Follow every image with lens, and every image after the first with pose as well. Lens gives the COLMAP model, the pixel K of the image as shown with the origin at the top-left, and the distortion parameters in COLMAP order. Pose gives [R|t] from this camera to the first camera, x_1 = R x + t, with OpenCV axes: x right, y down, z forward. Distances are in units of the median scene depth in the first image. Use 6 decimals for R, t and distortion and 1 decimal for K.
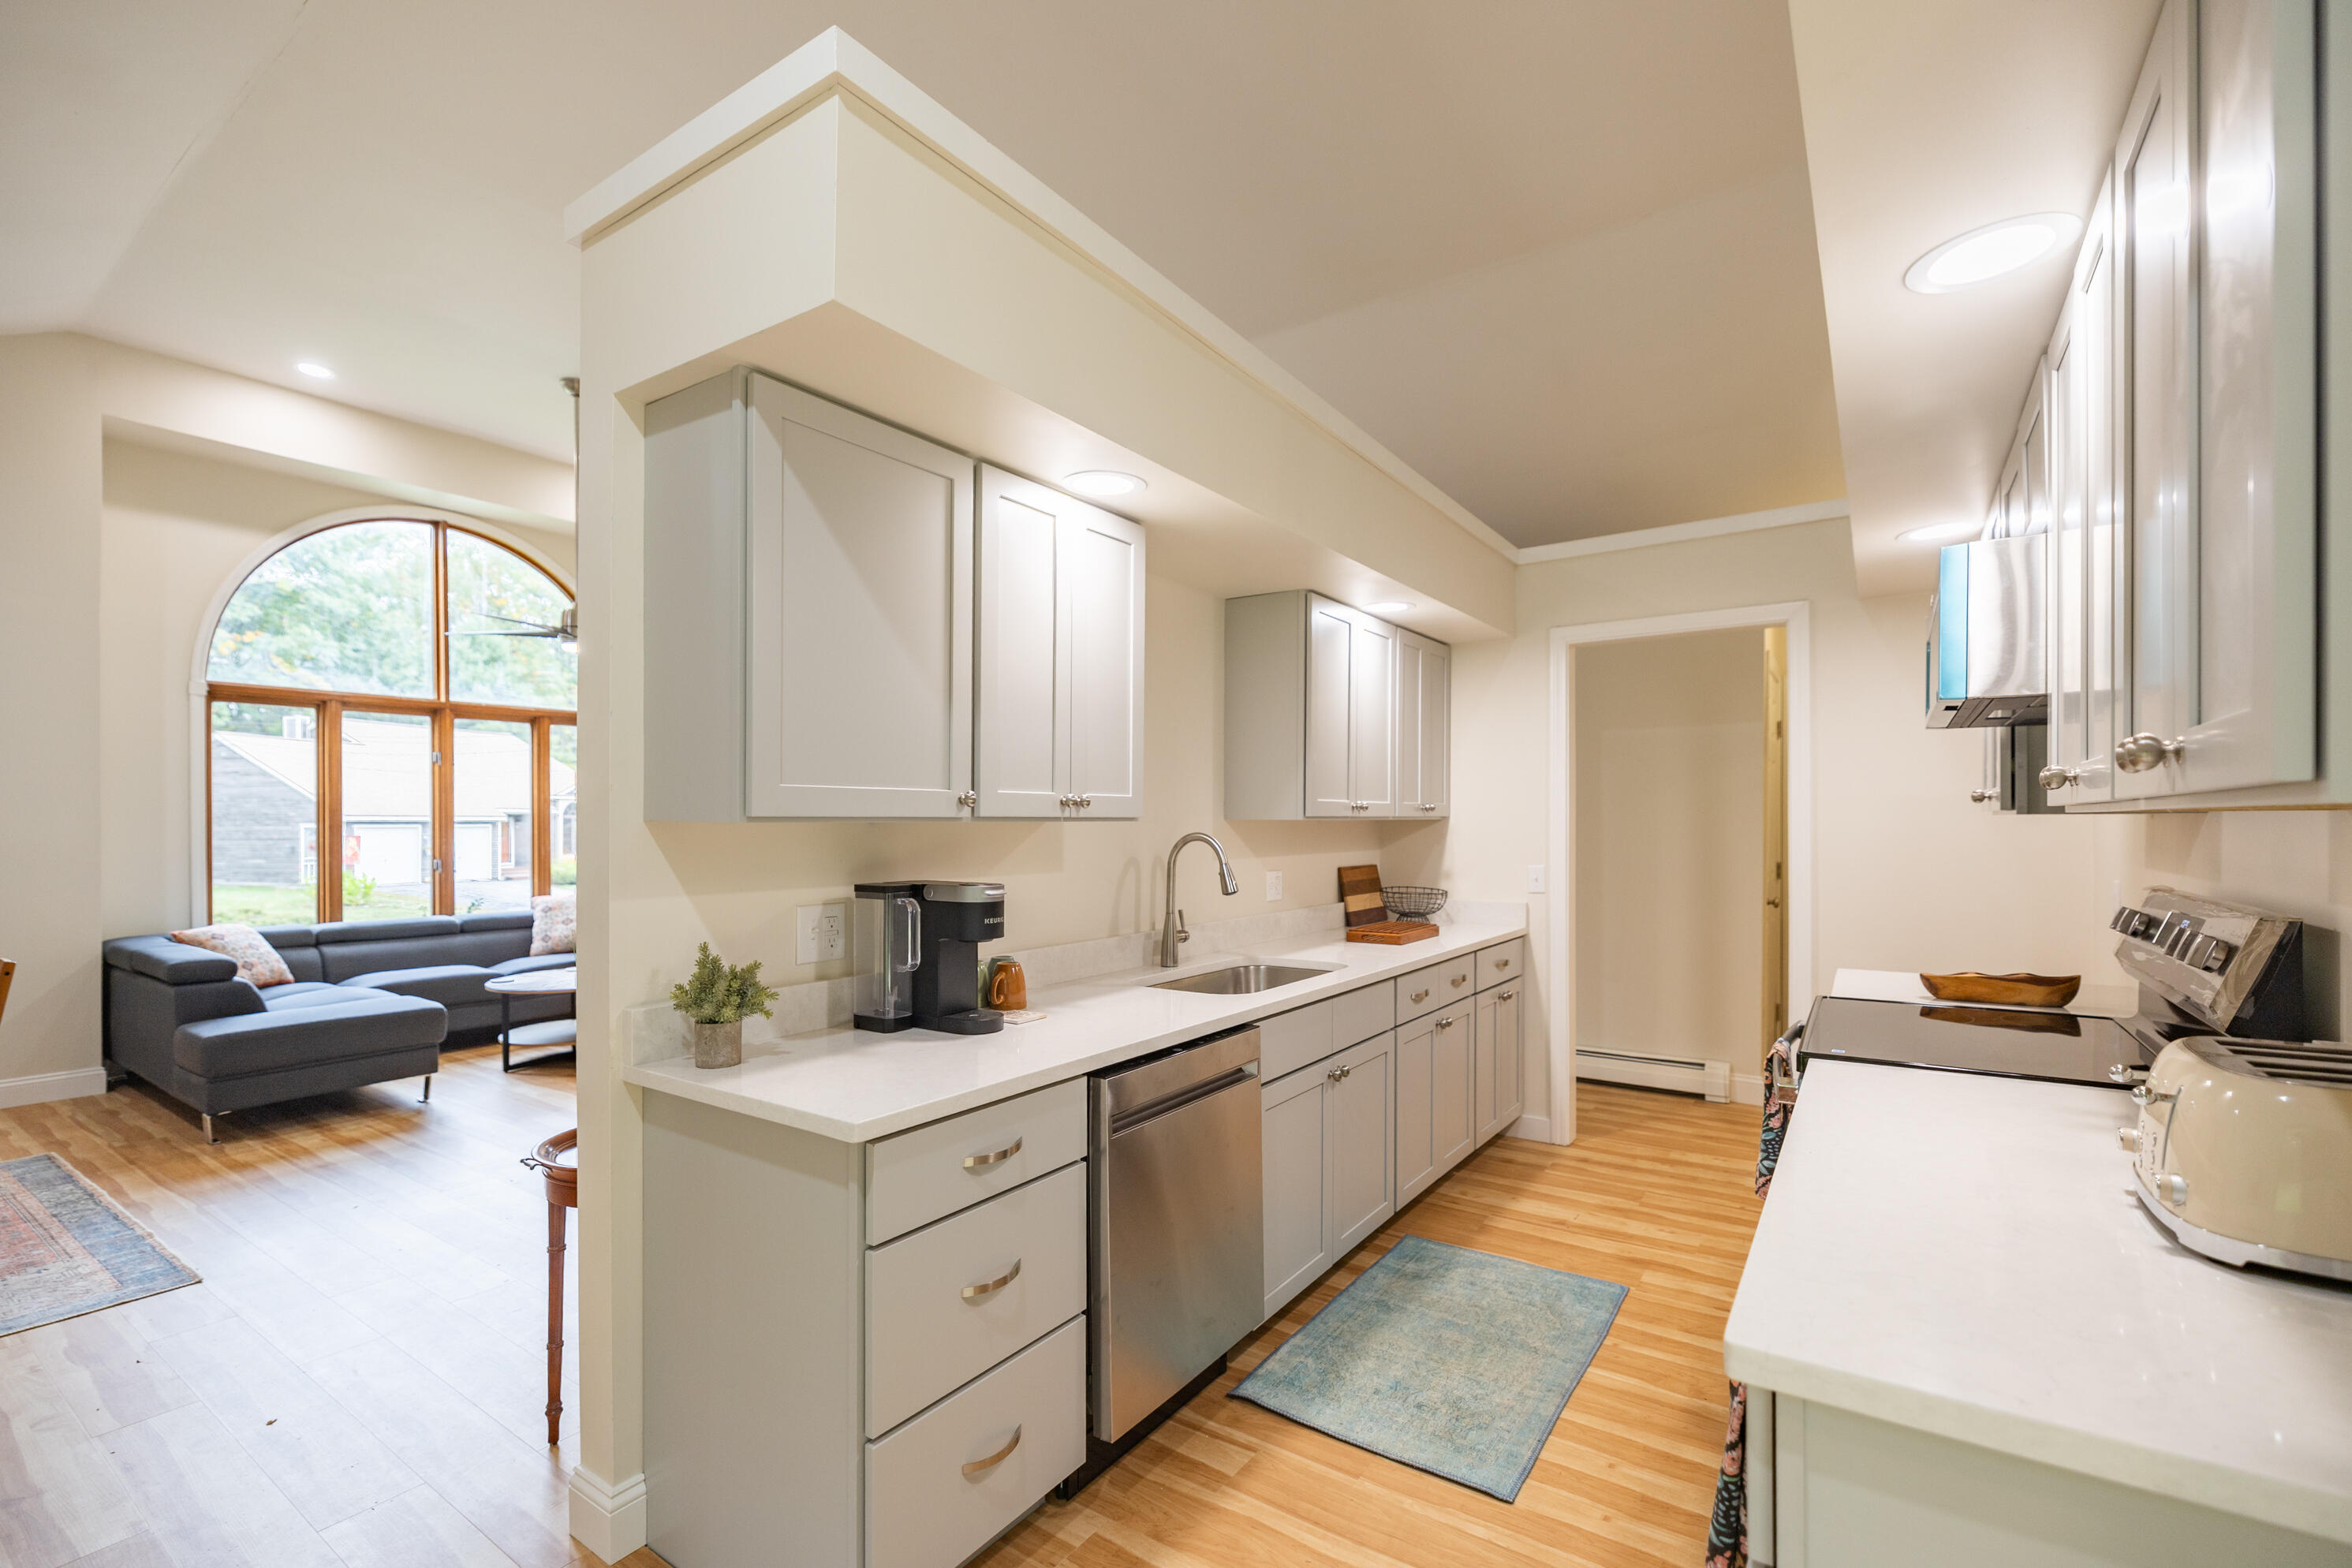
lens RADIAL K [[1038.9, 0, 1166.7], [0, 1038.9, 854.5], [0, 0, 1]] dist [-0.000073, -0.000067]
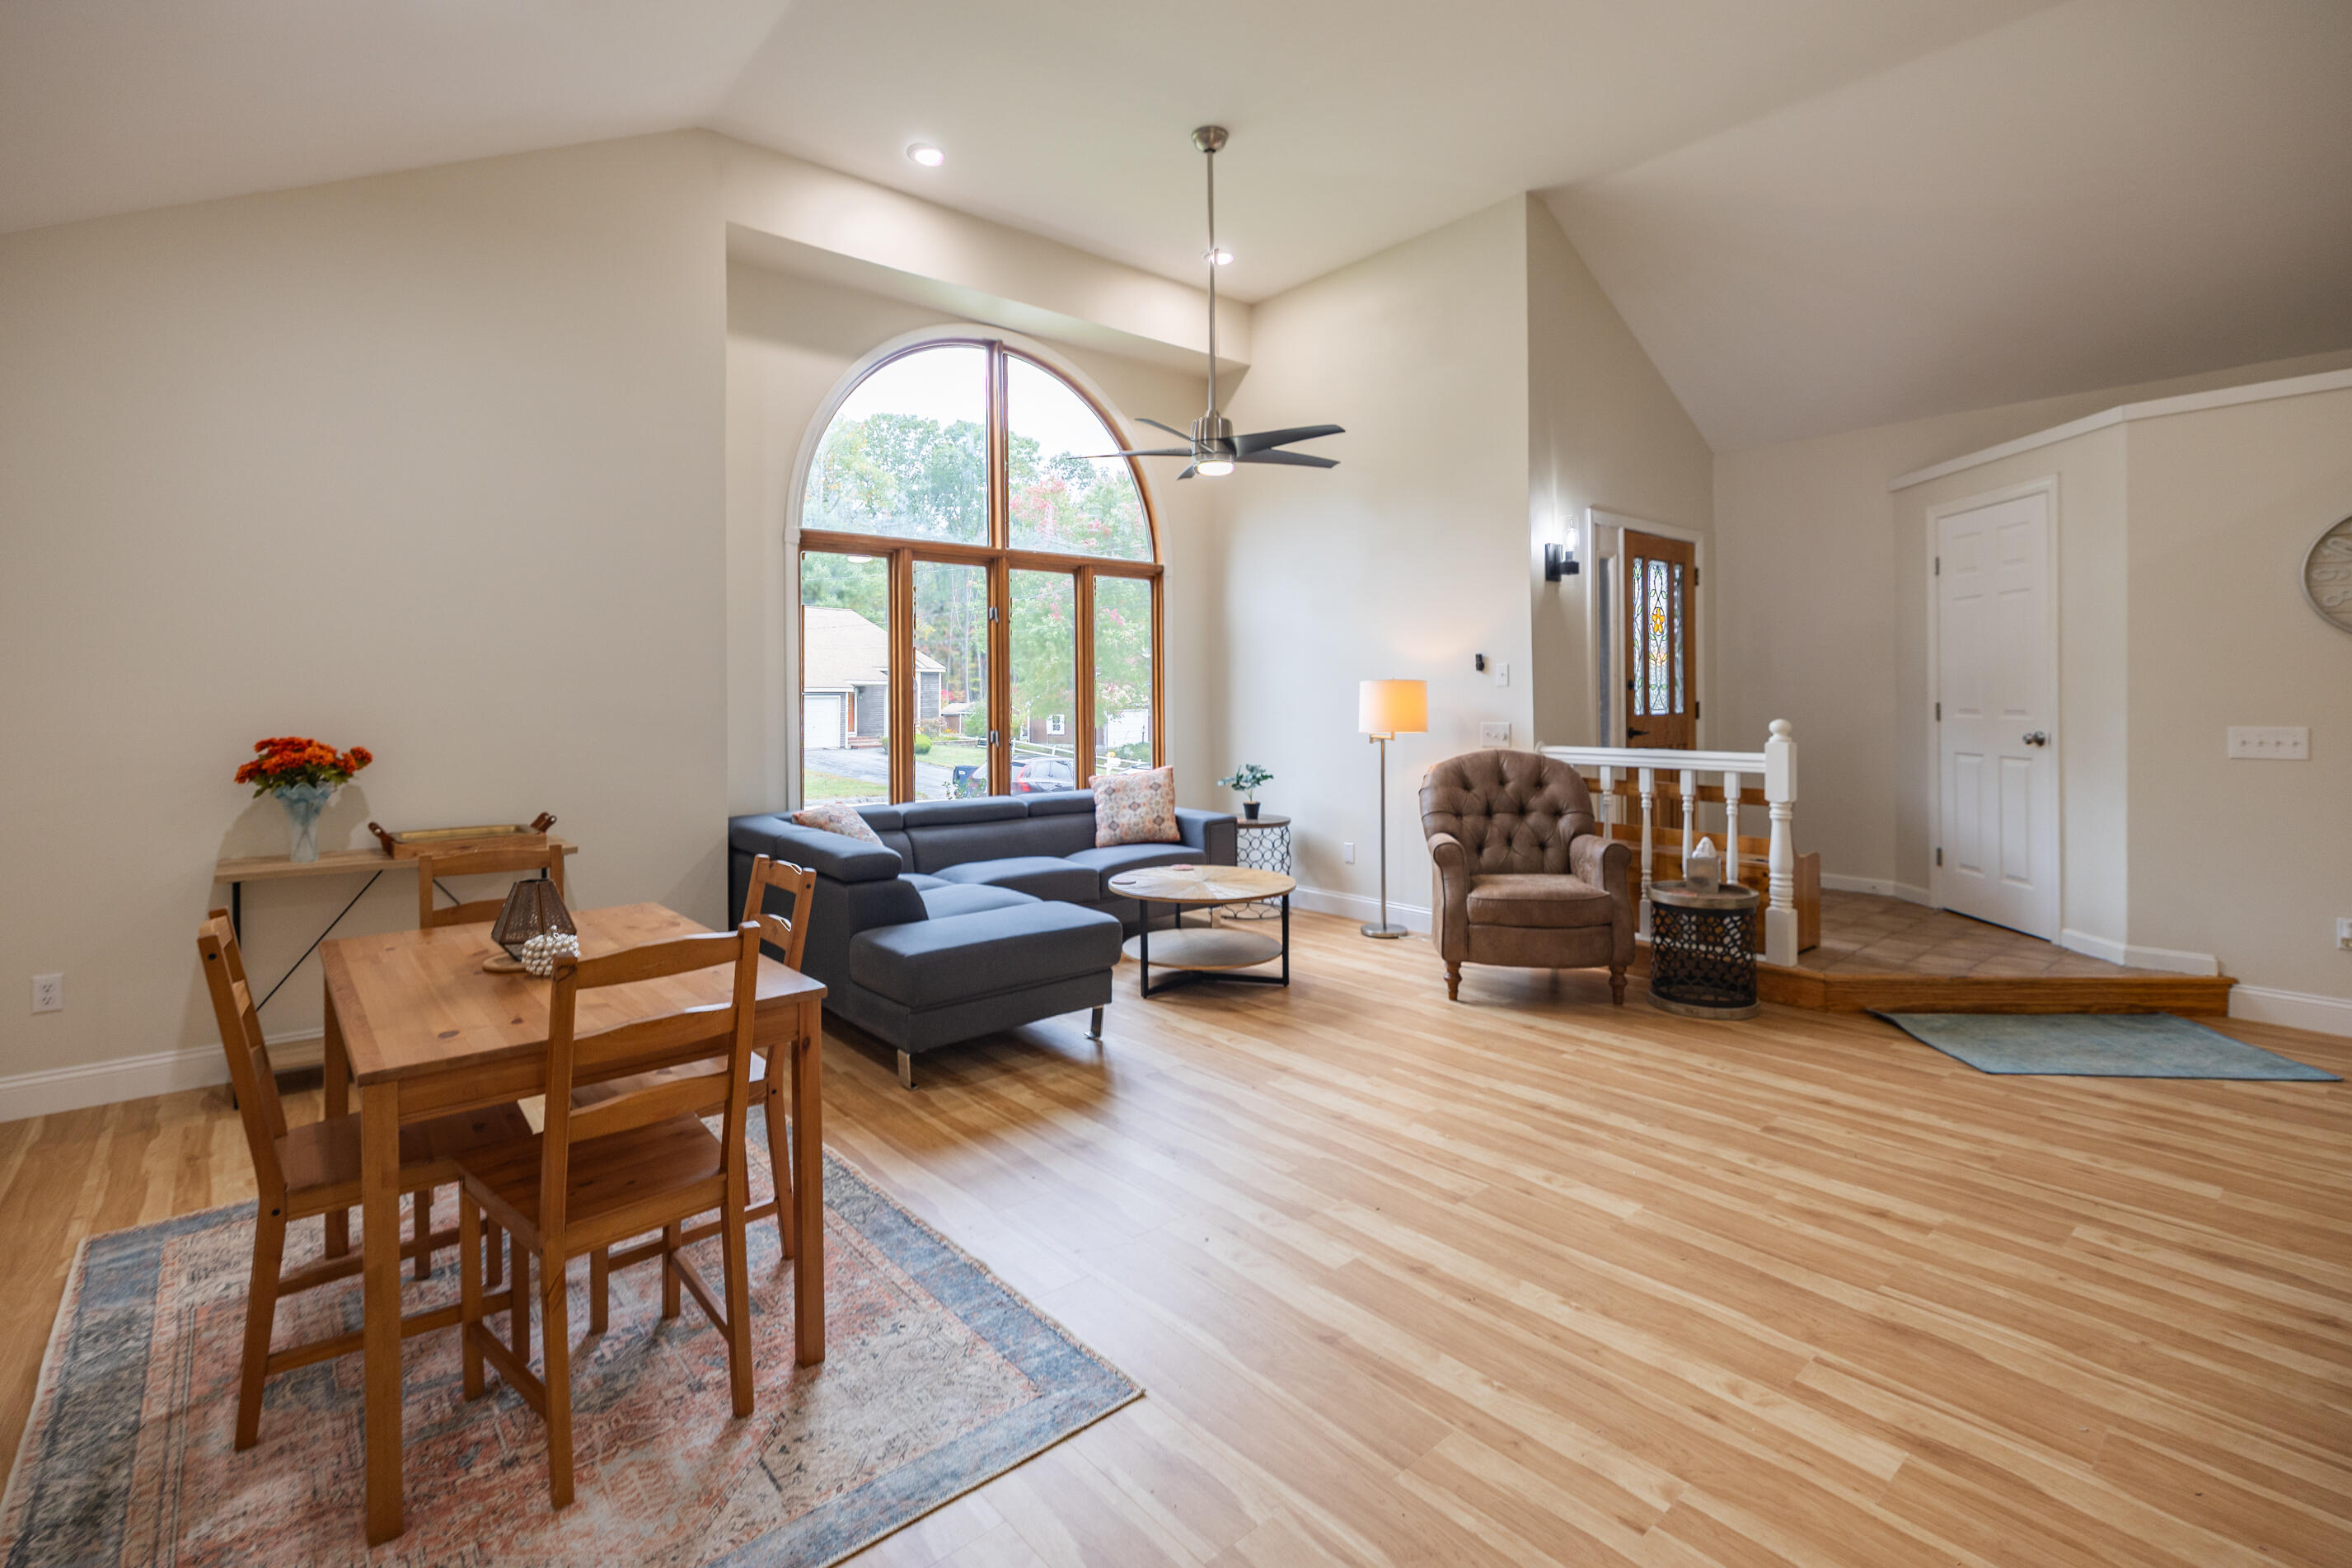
lens RADIAL K [[1093.0, 0, 1171.1], [0, 1093.0, 734.2], [0, 0, 1]] dist [-0.001258, 0.000403]
pose [[0.965939, 0.010571, -0.258556, -0.411839], [-0.009219, 0.999937, 0.006442, 0.000542], [0.258607, -0.003839, 0.965975, 0.197803]]
